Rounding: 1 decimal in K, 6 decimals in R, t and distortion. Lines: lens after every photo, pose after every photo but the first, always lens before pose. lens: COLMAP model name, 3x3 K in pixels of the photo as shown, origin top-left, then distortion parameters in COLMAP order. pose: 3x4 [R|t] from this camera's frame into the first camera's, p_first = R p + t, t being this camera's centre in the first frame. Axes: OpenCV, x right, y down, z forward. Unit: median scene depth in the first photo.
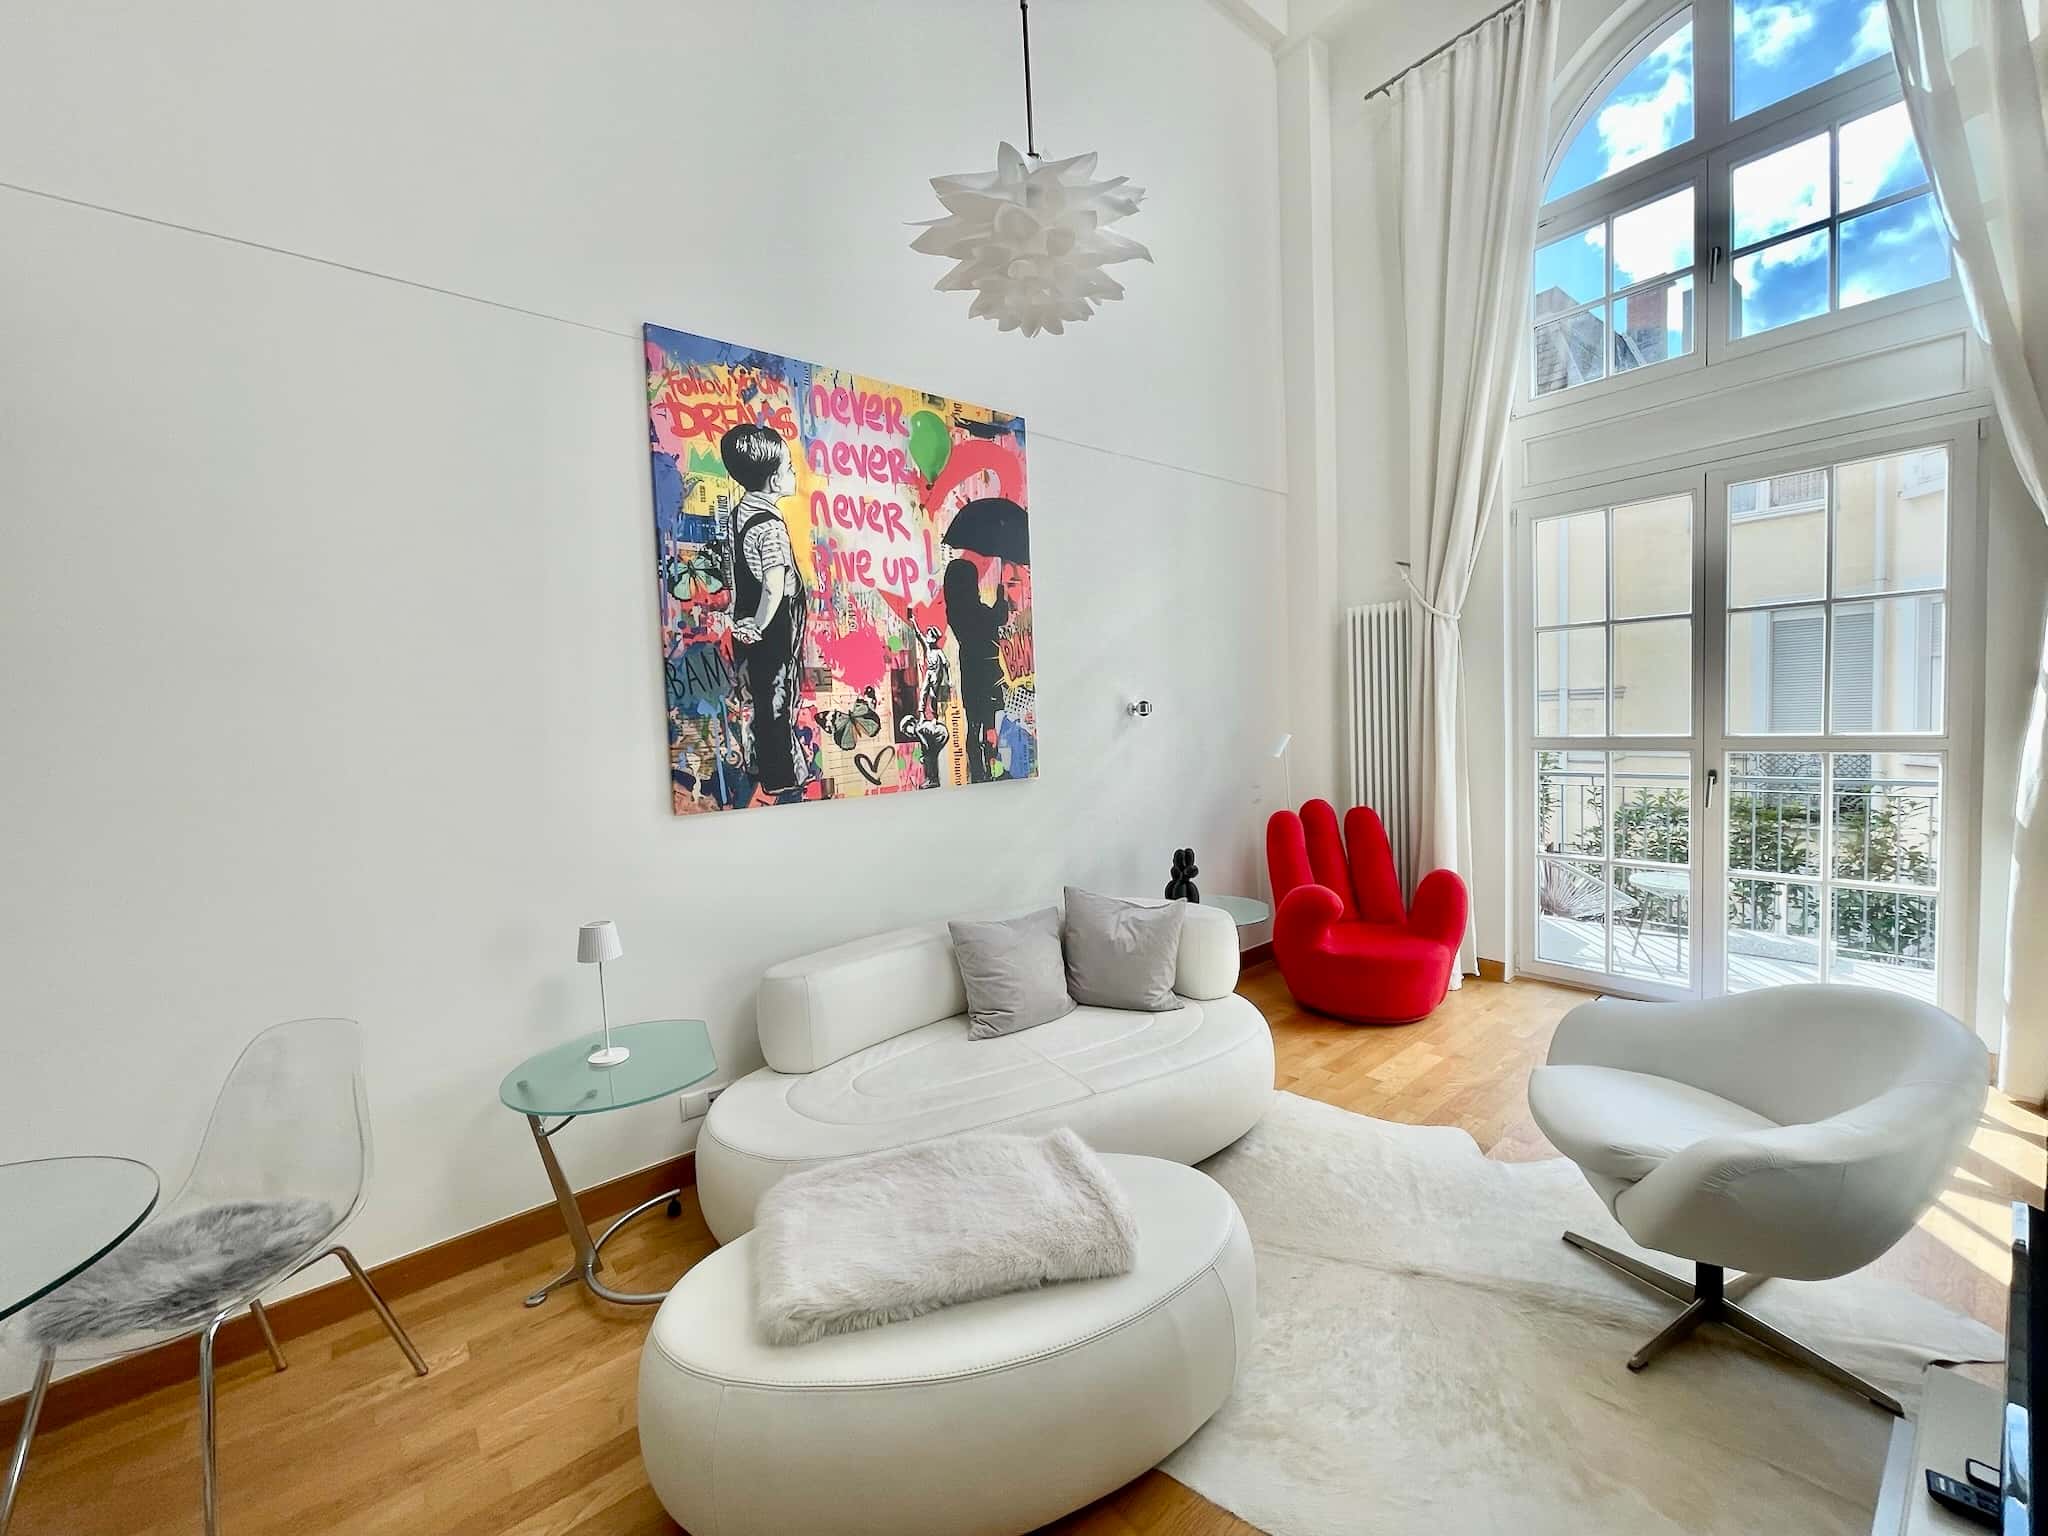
lens RADIAL K [[822.4, 0, 1024.0], [0, 822.4, 768.0], [0, 0, 1]] dist [-0.007666, -0.000724]
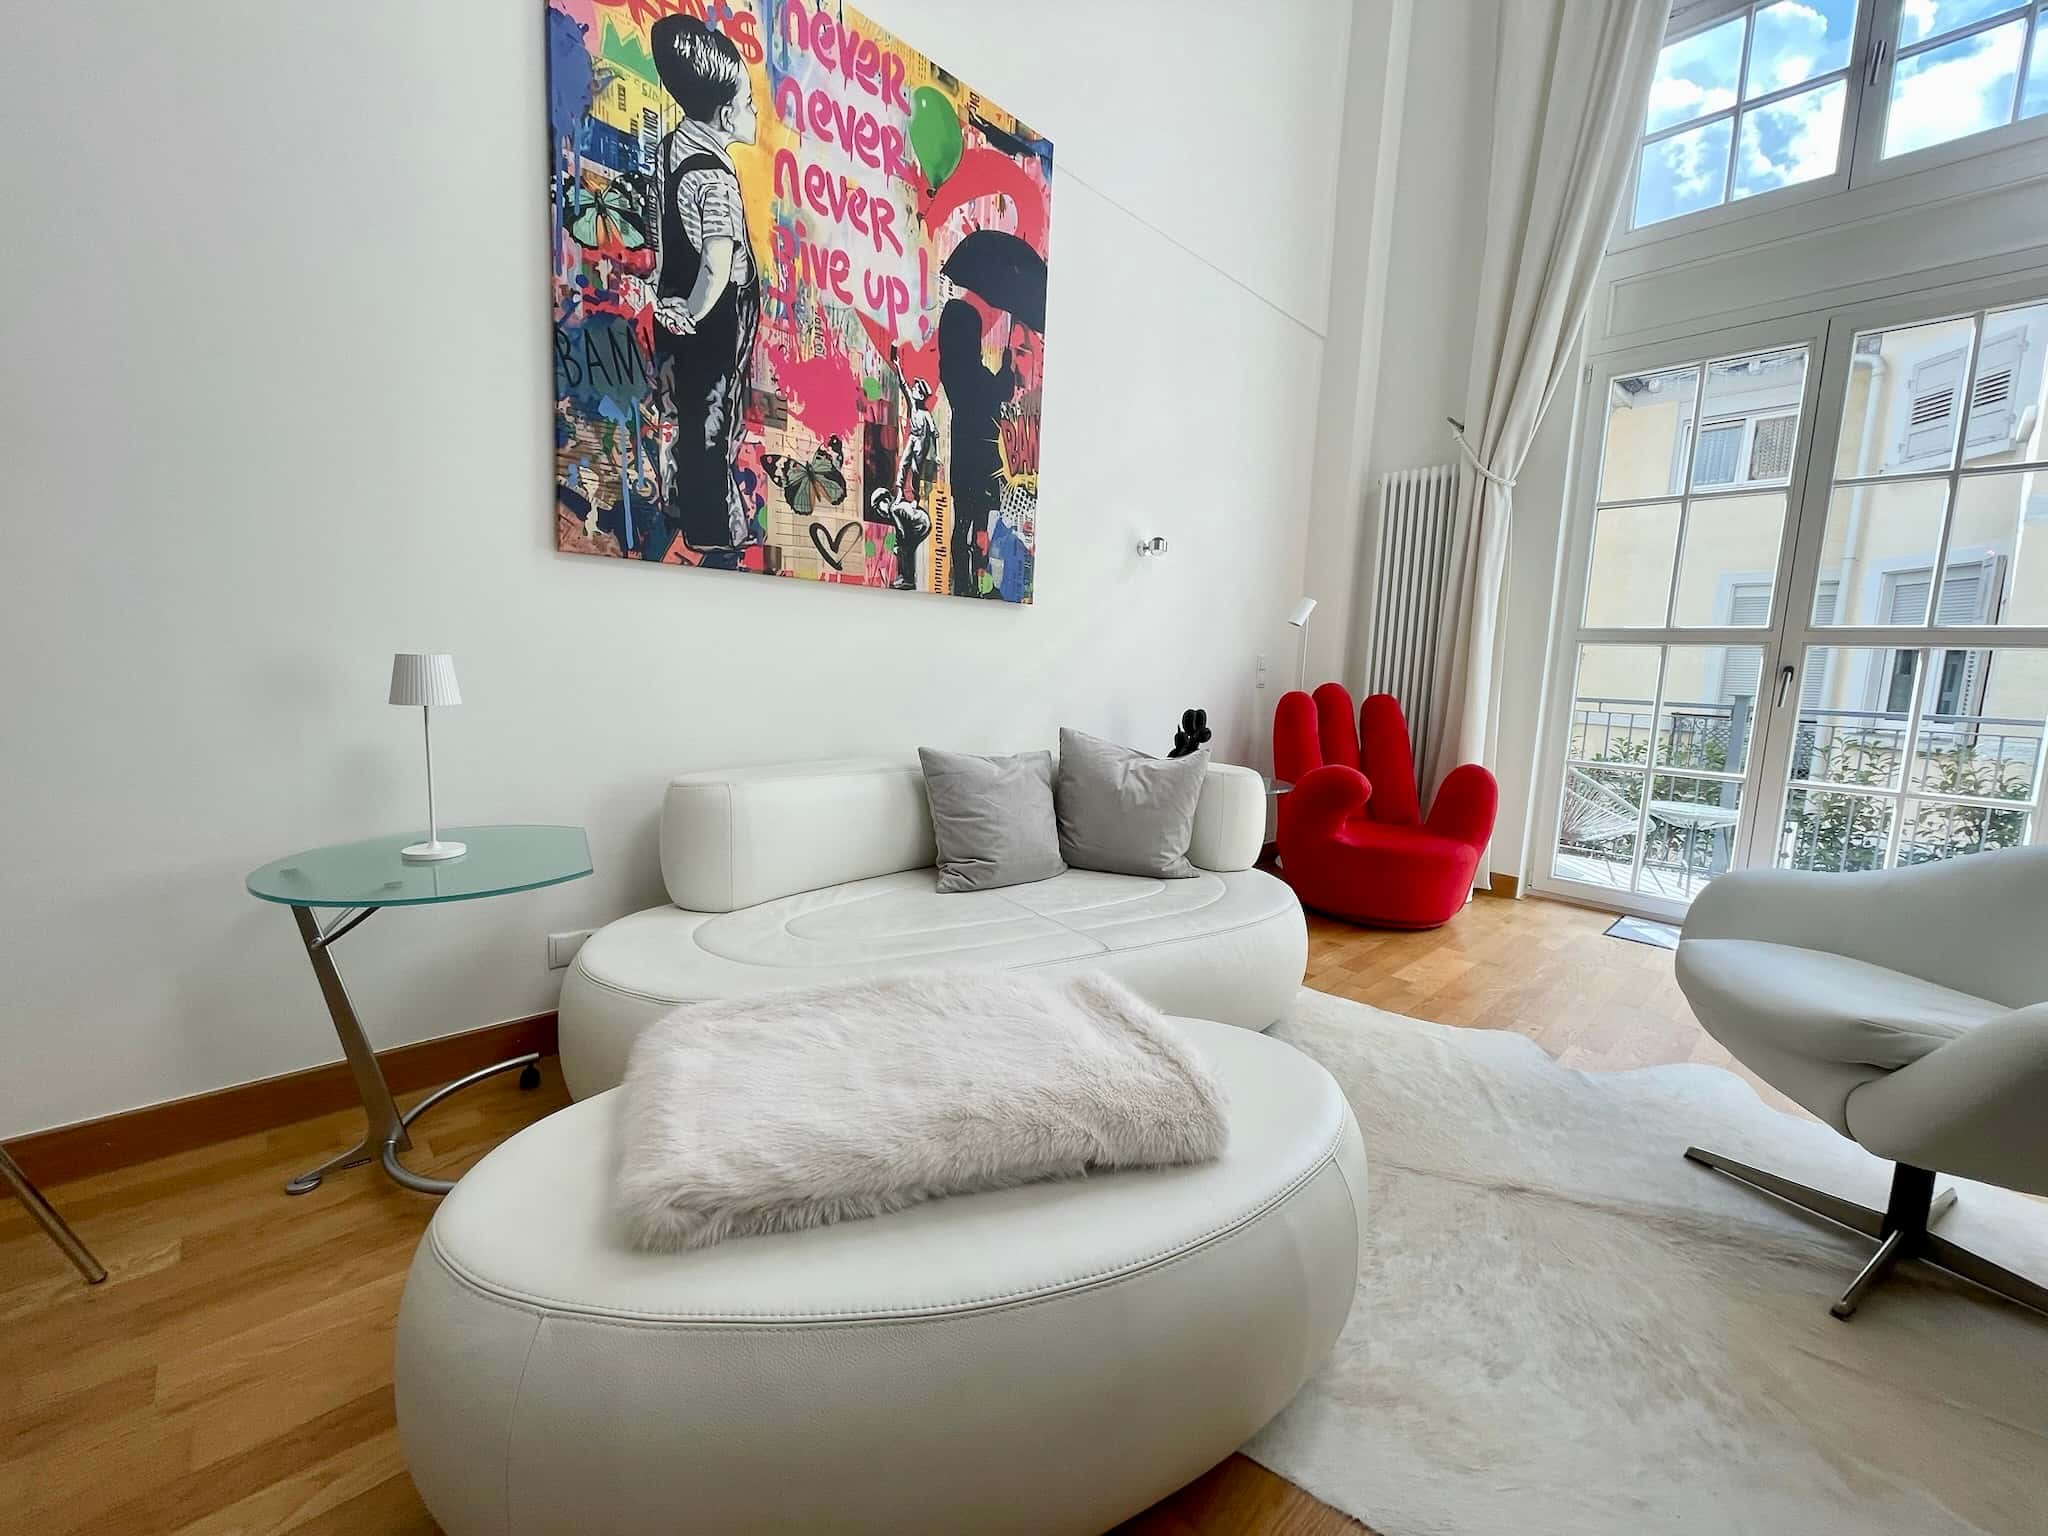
lens RADIAL K [[822.4, 0, 1024.0], [0, 822.4, 768.0], [0, 0, 1]] dist [-0.007666, -0.000724]
pose [[0.993792, 0.076091, 0.081169, -0.058265], [-0.080846, 0.995096, 0.056993, 0.167049], [-0.076435, -0.063202, 0.995070, 0.228244]]
